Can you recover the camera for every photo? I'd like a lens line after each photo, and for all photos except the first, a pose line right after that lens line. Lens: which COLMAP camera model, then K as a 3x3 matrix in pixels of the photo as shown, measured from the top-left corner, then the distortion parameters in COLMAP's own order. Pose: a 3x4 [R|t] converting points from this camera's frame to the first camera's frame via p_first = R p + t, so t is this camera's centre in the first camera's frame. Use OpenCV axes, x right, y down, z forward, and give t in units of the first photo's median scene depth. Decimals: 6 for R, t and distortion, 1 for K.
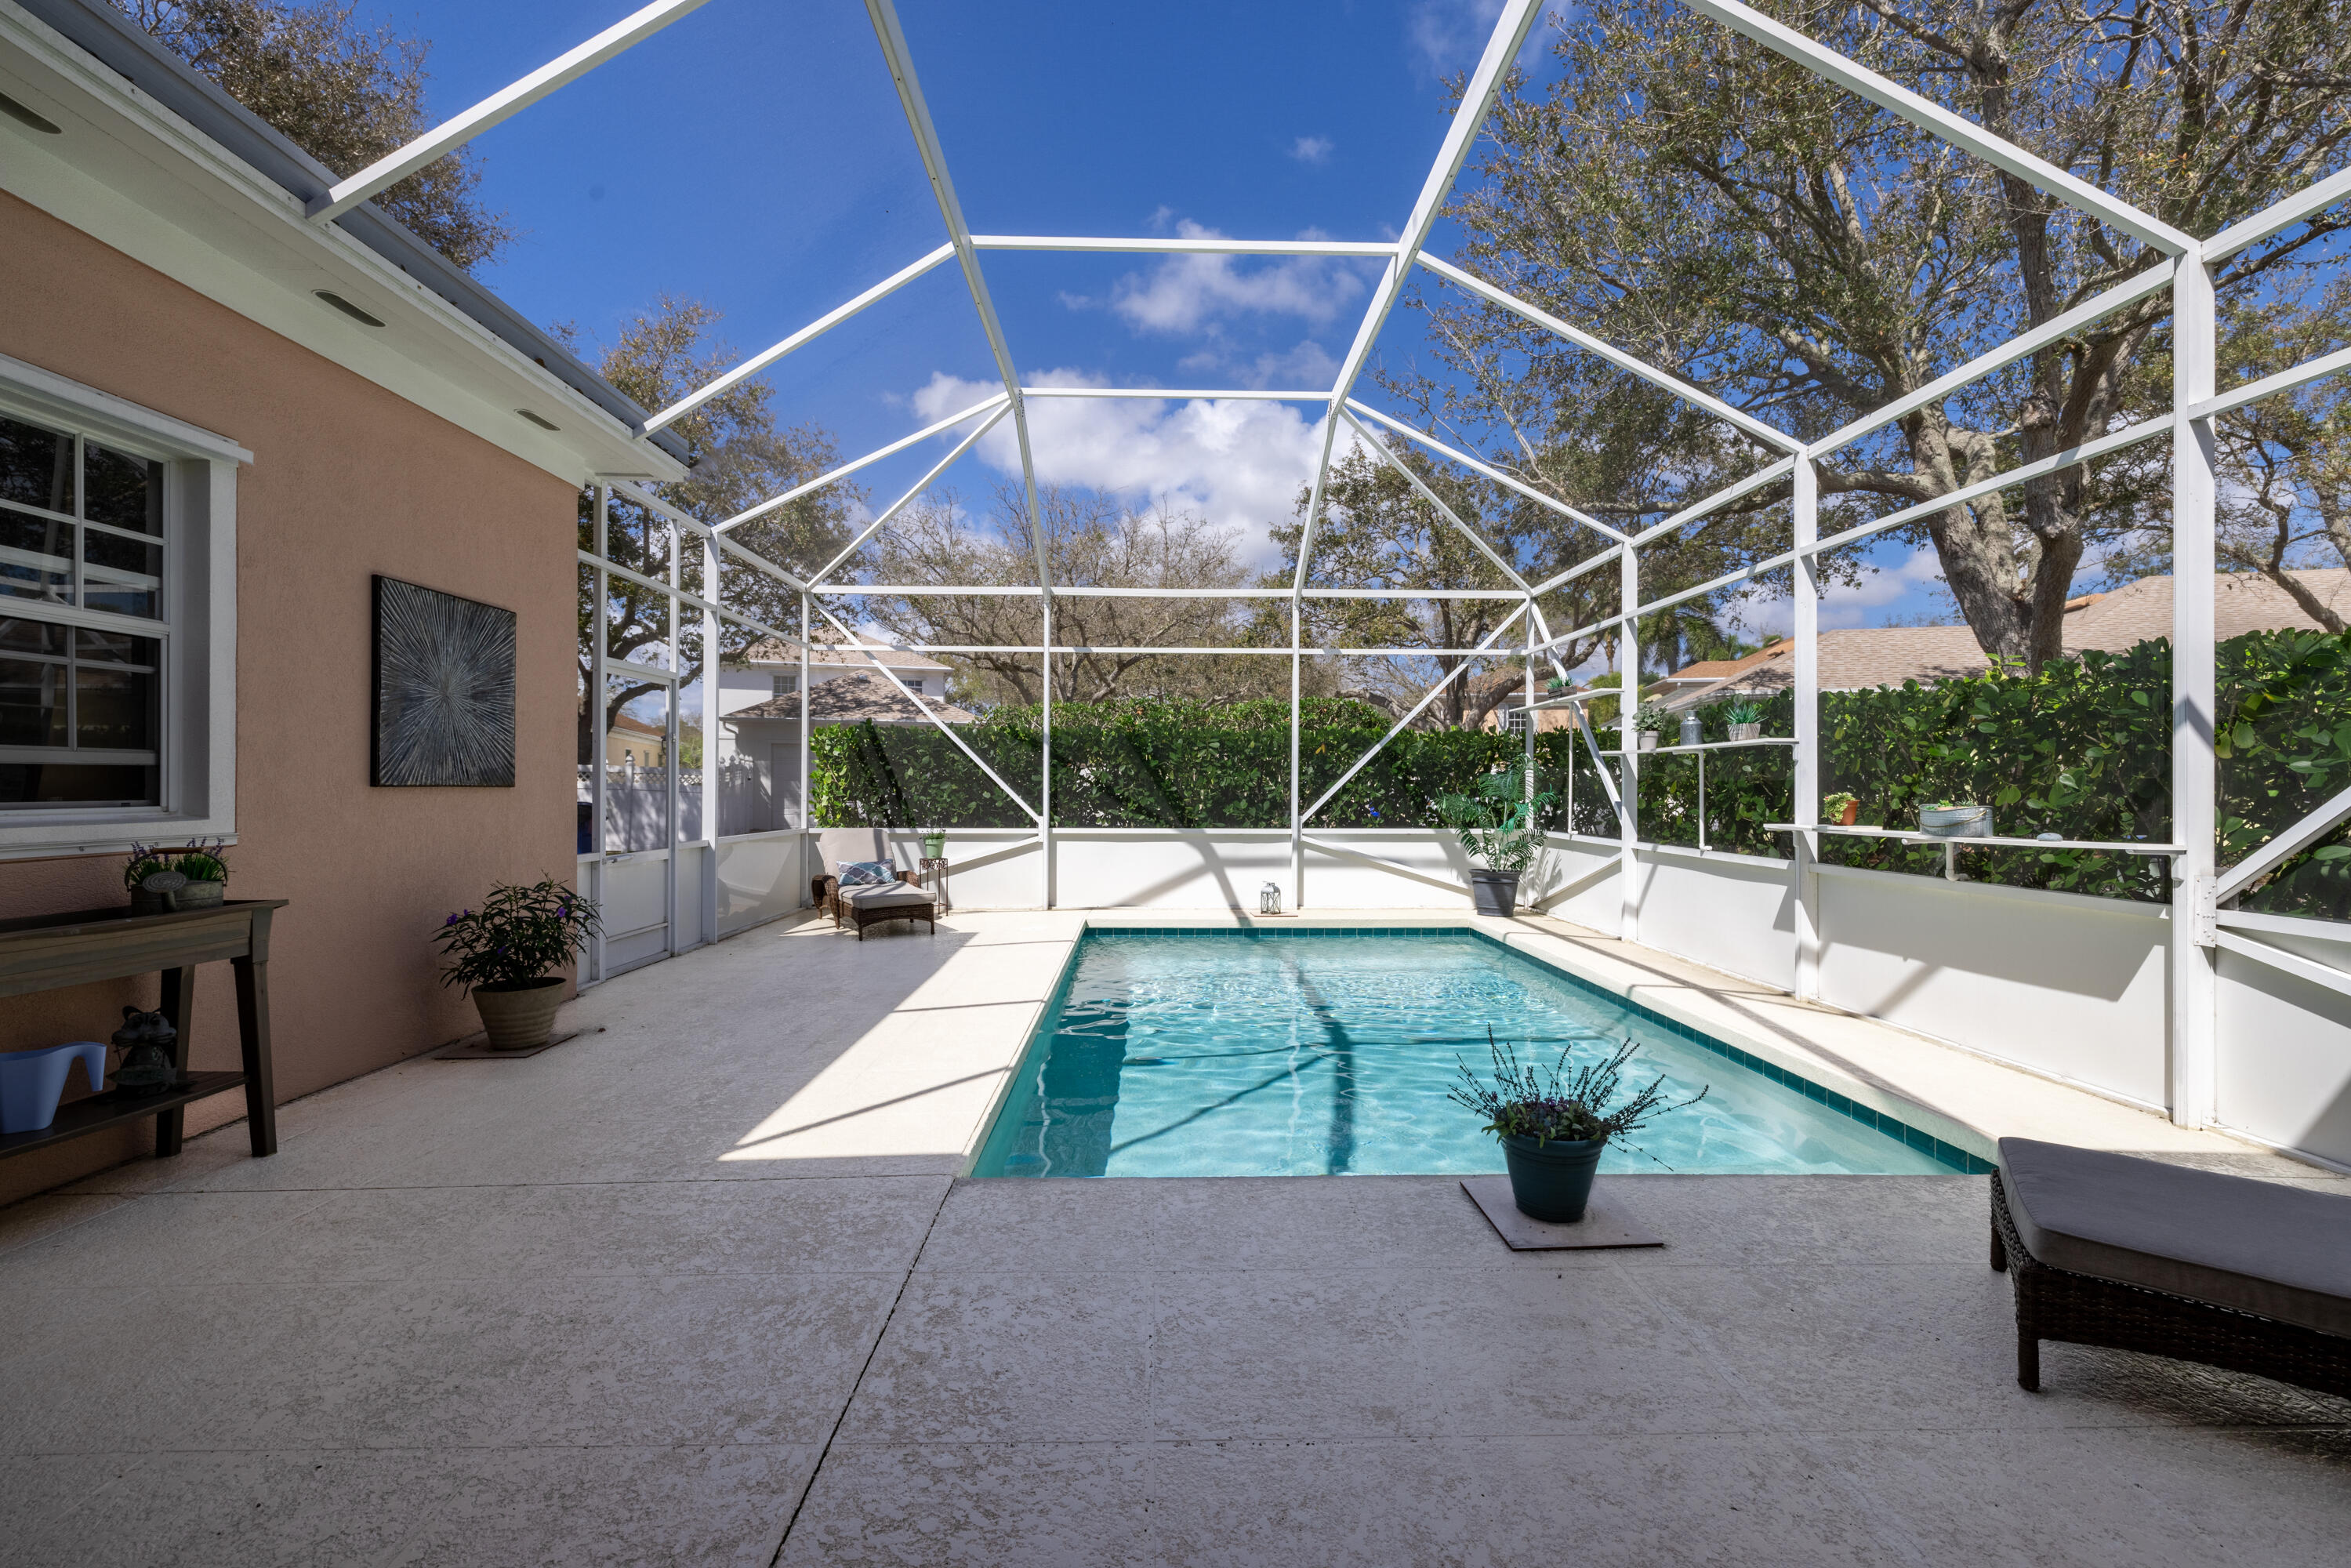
lens RADIAL K [[978.1, 0, 1184.6], [0, 978.1, 781.5], [0, 0, 1]] dist [0.000575, 0.000089]
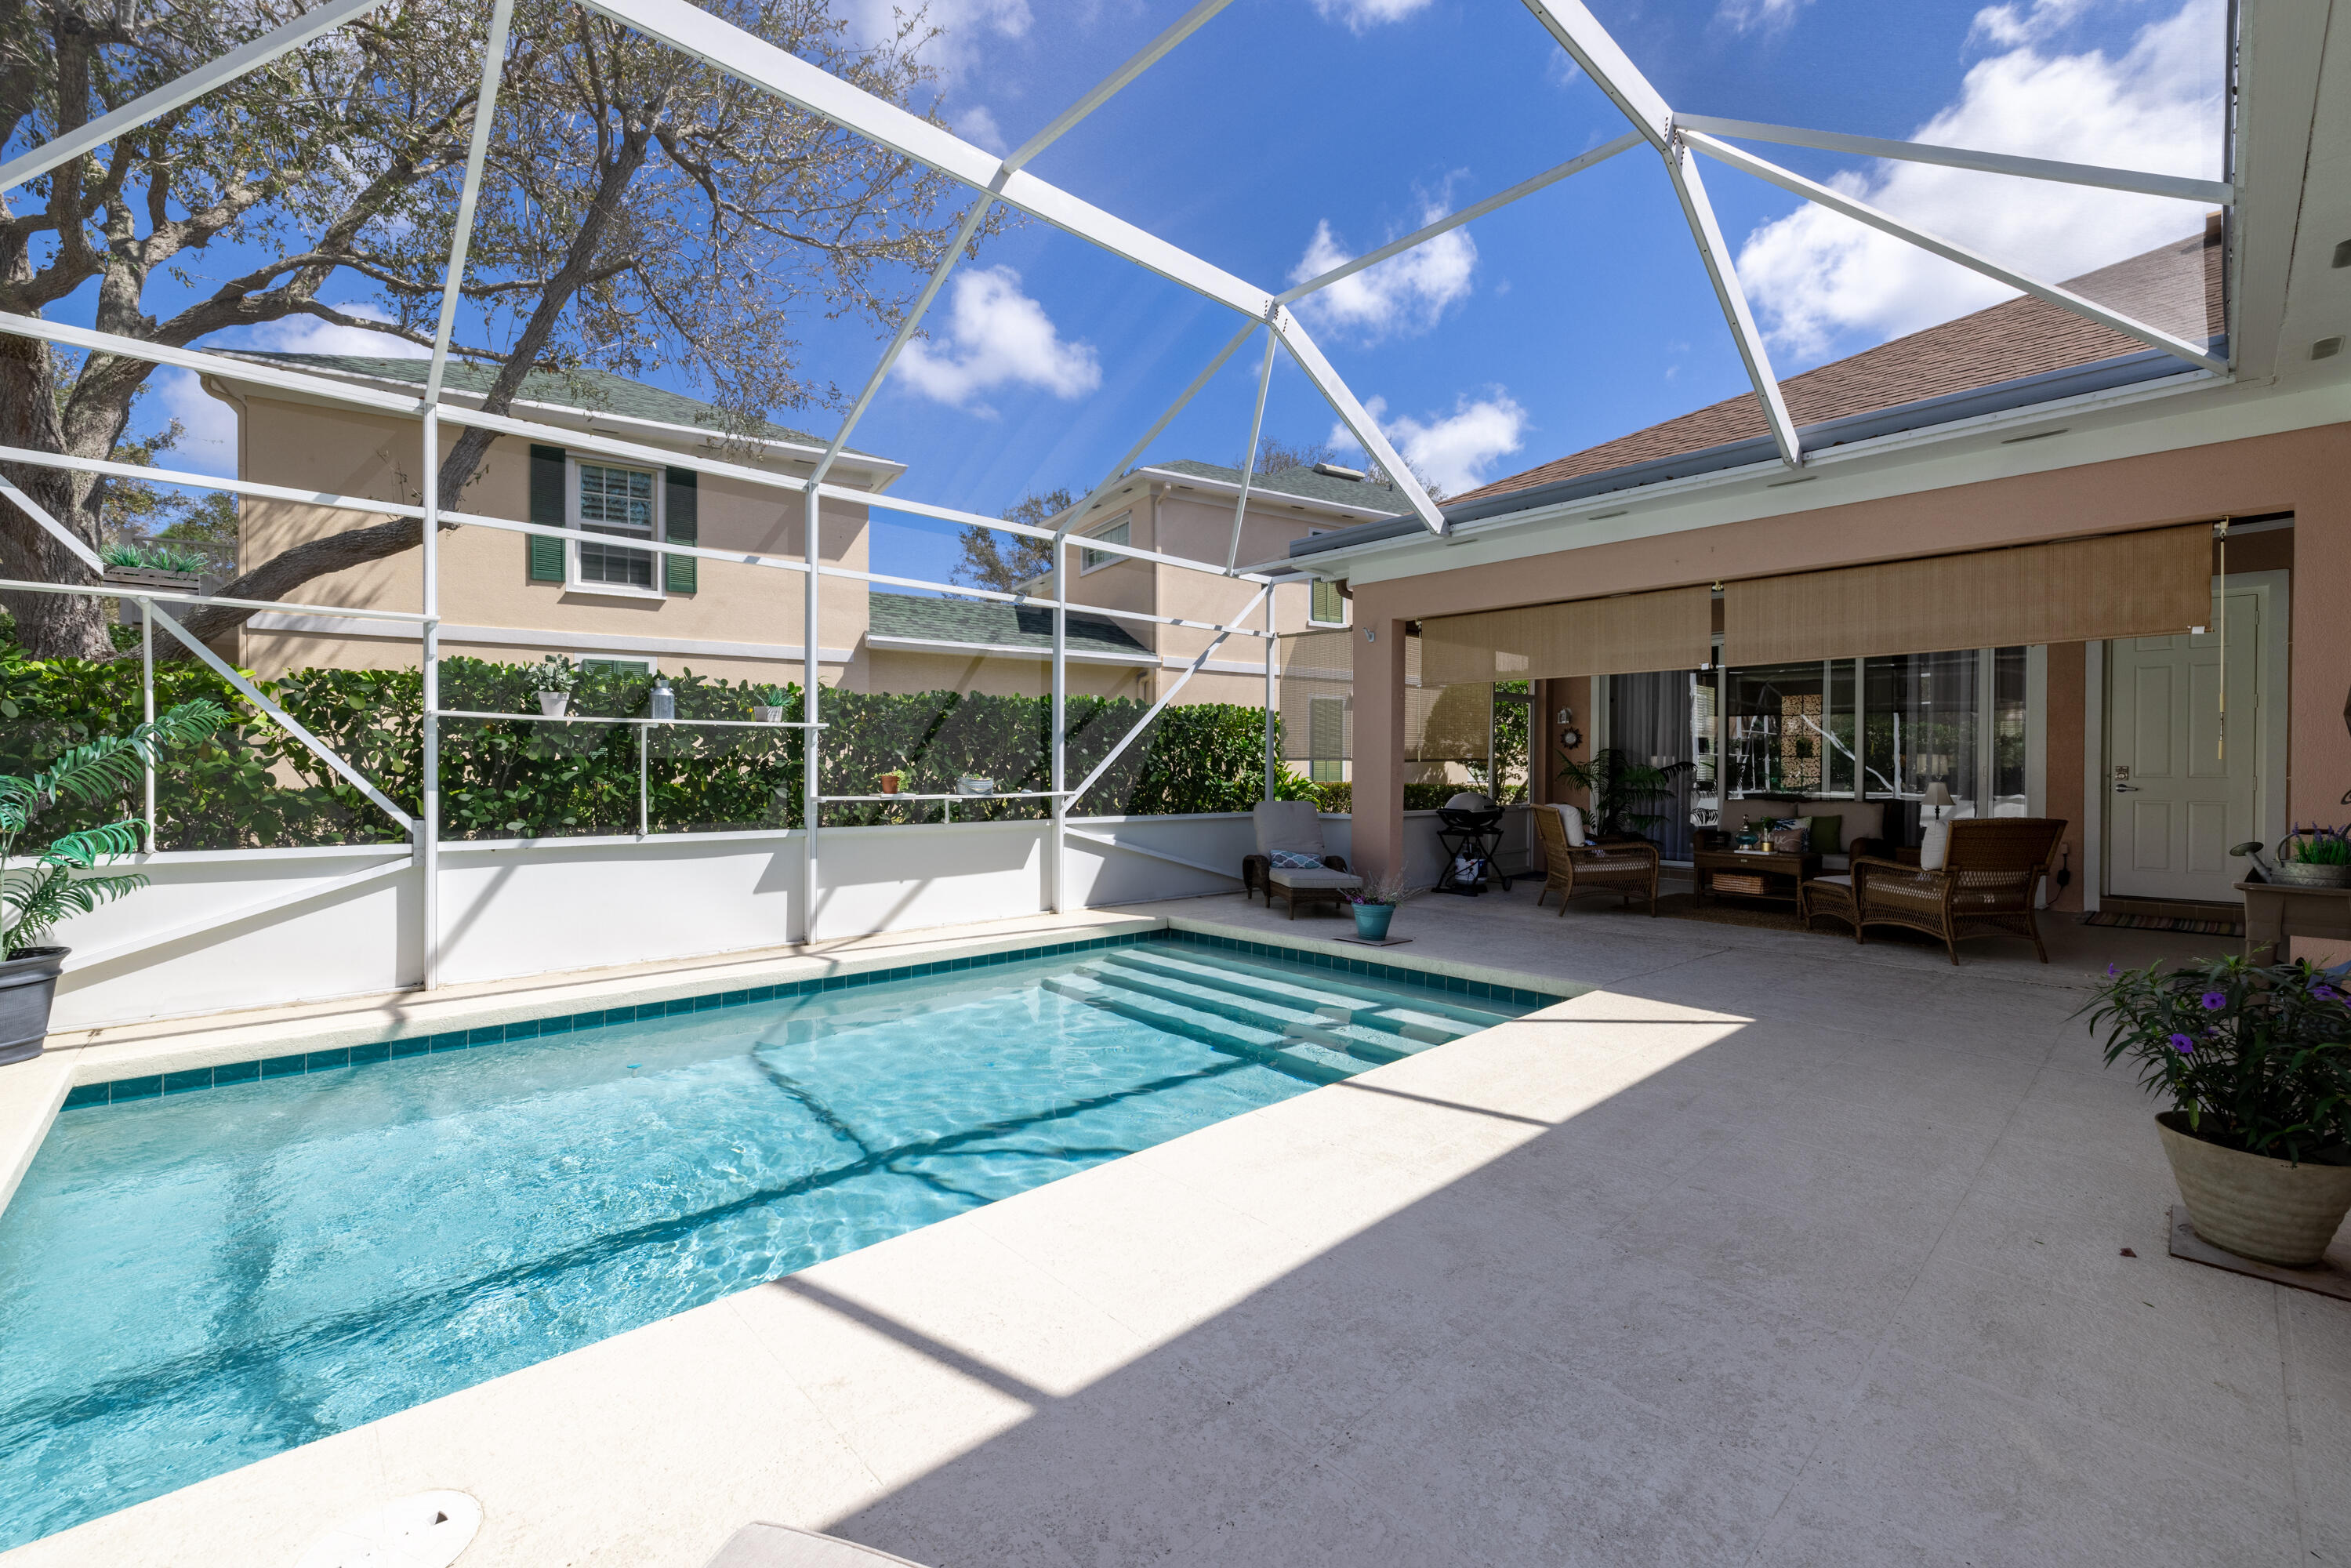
lens RADIAL K [[978.1, 0, 1184.6], [0, 978.1, 781.5], [0, 0, 1]] dist [0.000575, 0.000089]
pose [[-0.666978, -0.017724, 0.744866, -0.645782], [-0.010778, 0.999842, 0.014140, 0.005085], [-0.744999, 0.001403, -0.667064, 1.689529]]
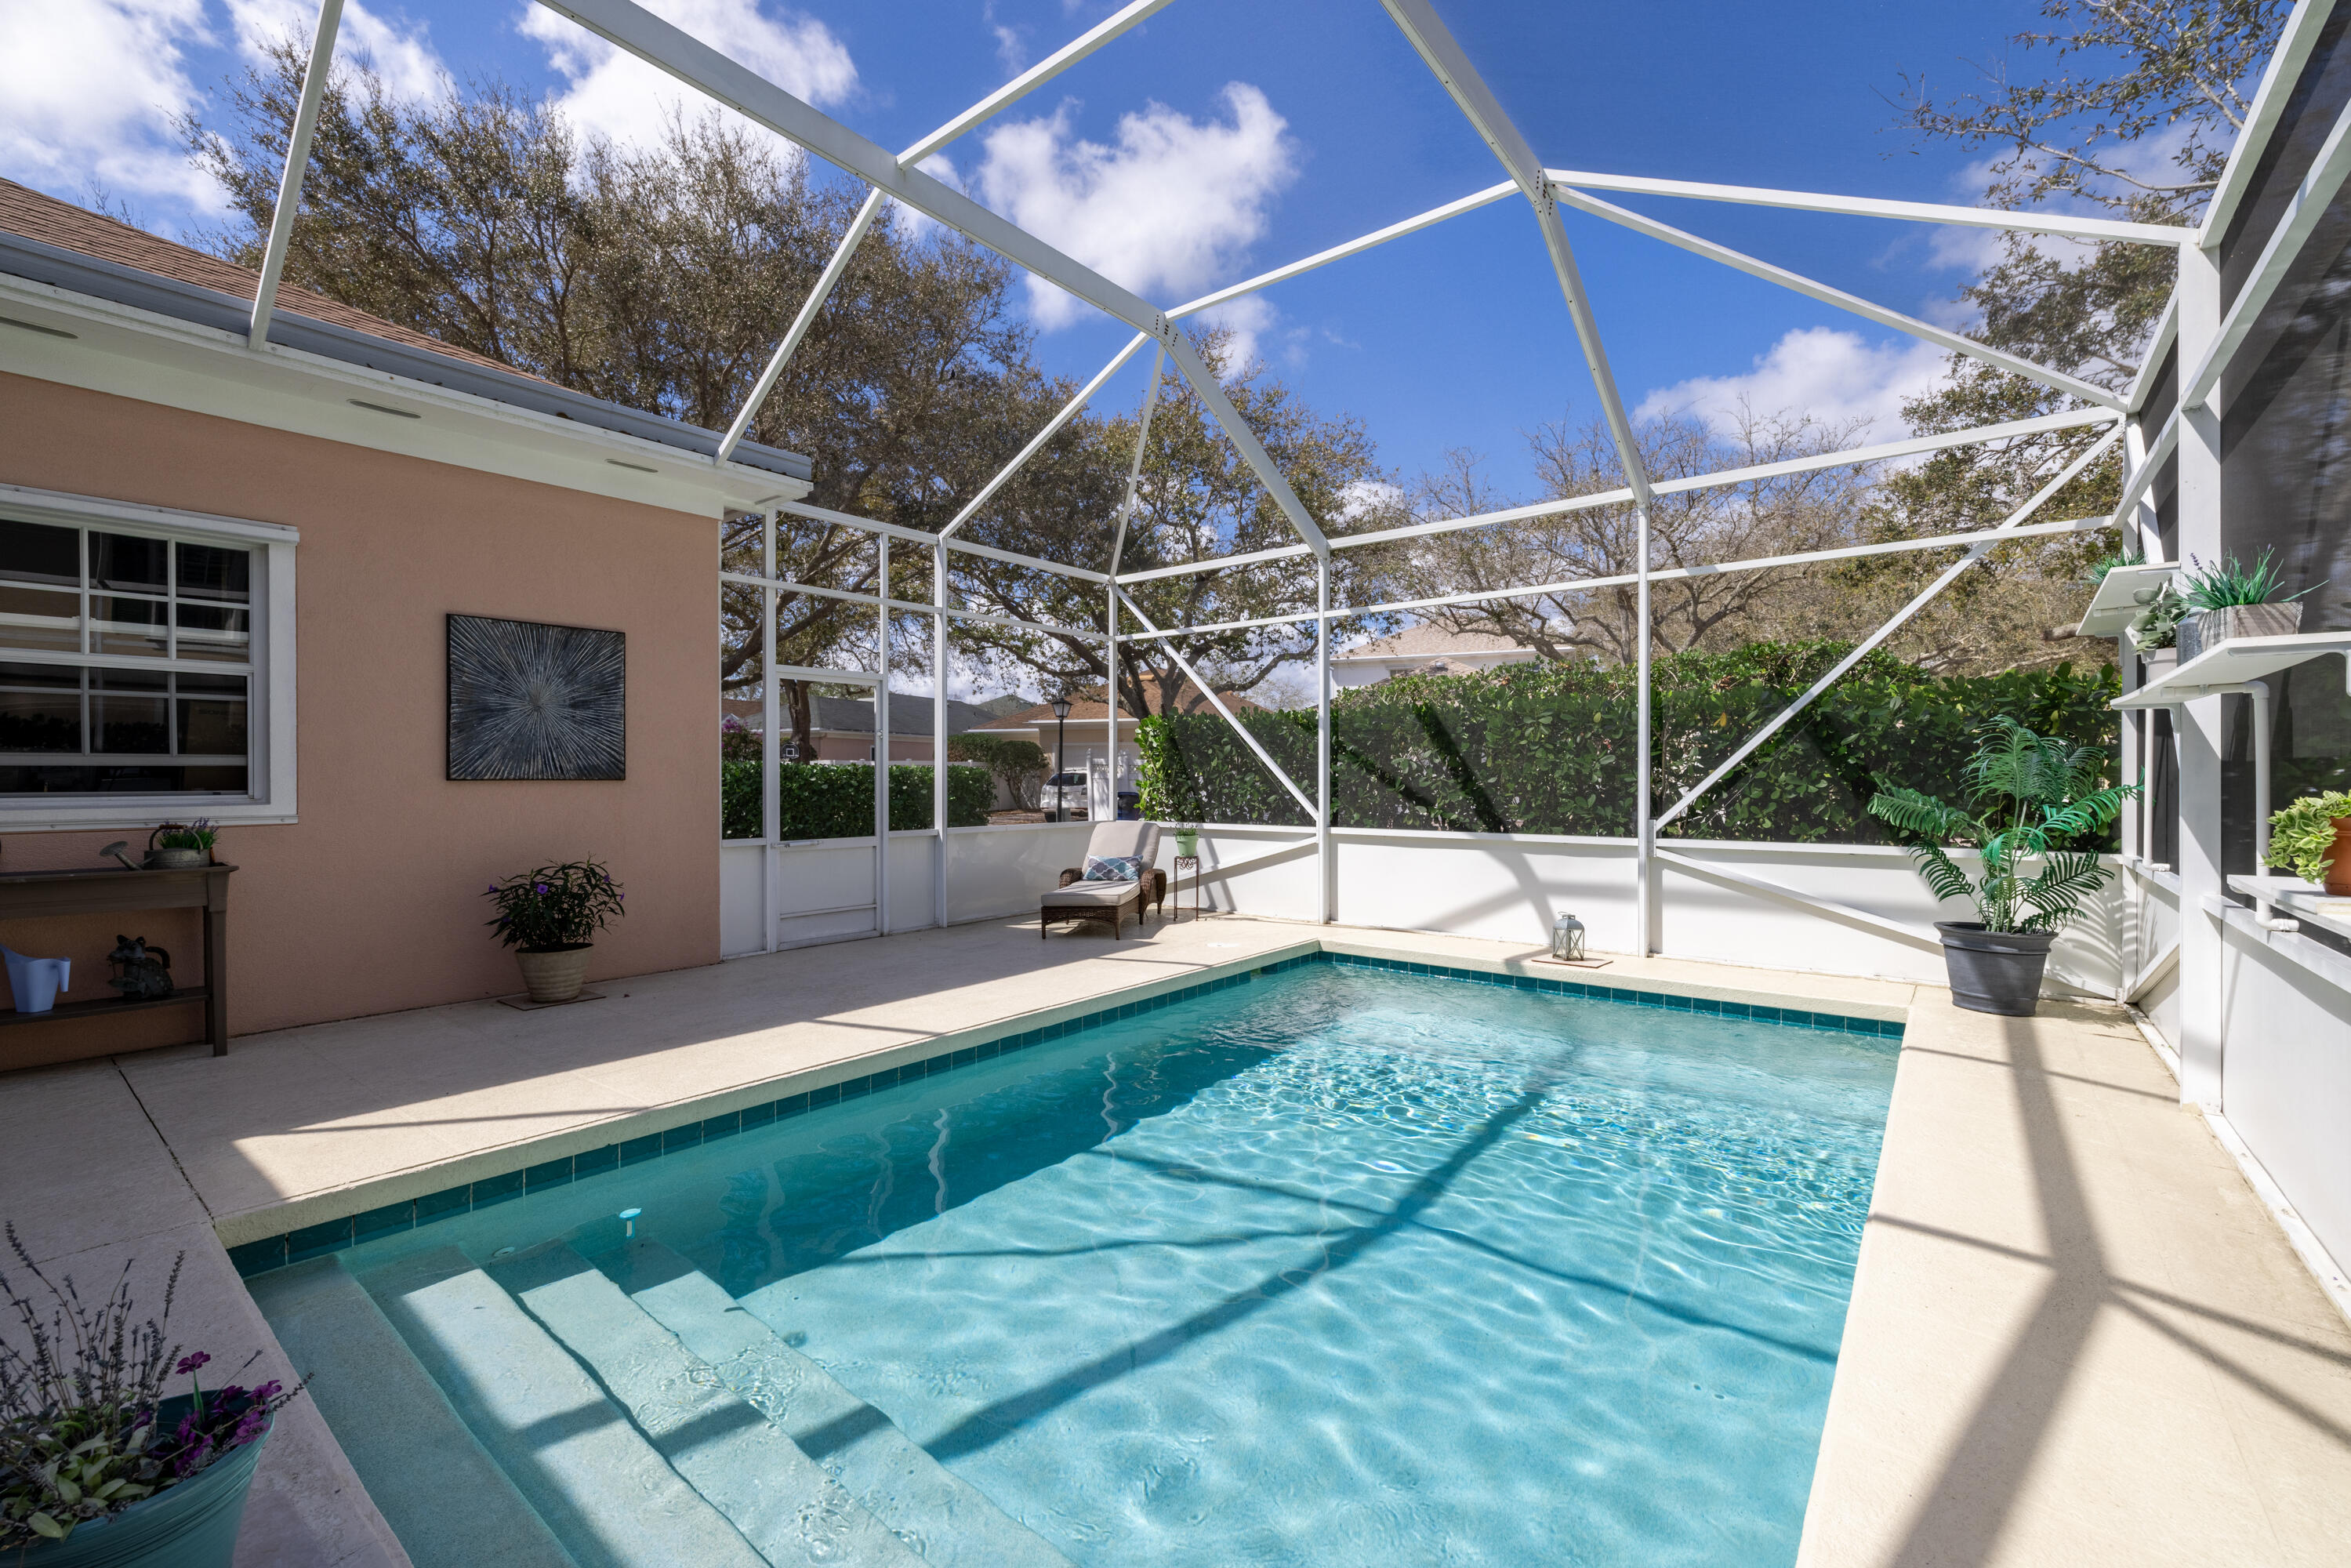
lens RADIAL K [[980.7, 0, 1171.4], [0, 980.7, 778.8], [0, 0, 1]] dist [0.000139, 0.000382]
pose [[0.762527, -0.001714, -0.646954, 0.609287], [0.006112, 0.999971, 0.004555, 0.002667], [0.646927, -0.007427, 0.762516, 0.540576]]
